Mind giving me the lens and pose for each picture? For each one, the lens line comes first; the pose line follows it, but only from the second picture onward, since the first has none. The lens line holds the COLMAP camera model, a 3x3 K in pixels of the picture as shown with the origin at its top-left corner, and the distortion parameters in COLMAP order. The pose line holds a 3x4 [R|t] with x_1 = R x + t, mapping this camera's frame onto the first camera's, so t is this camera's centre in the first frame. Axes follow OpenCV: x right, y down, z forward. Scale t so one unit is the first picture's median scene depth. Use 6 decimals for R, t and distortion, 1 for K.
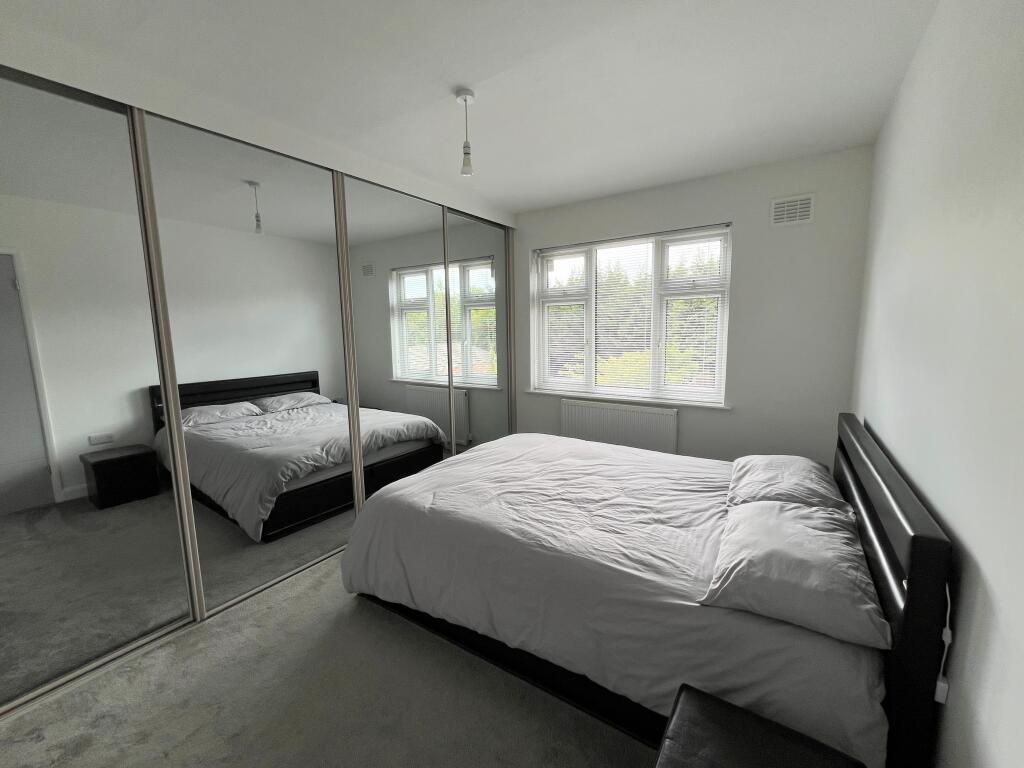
lens RADIAL K [[415.2, 0, 511.8], [0, 415.2, 385.0], [0, 0, 1]] dist [0.001519, -0.000066]
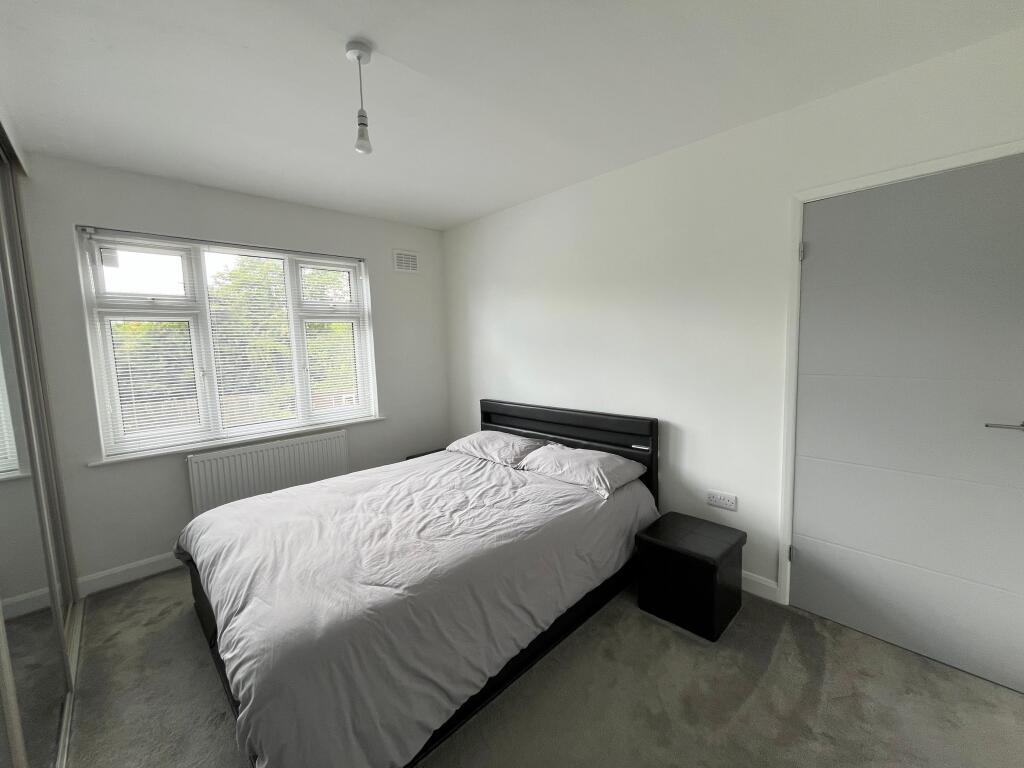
lens RADIAL K [[415.2, 0, 513.0], [0, 415.2, 383.6], [0, 0, 1]] dist [0.001519, -0.000066]
pose [[0.208064, -0.090393, 0.973929, -0.776281], [0.160896, 0.985320, 0.057078, -0.068063], [-0.964791, 0.144826, 0.219553, 0.559370]]
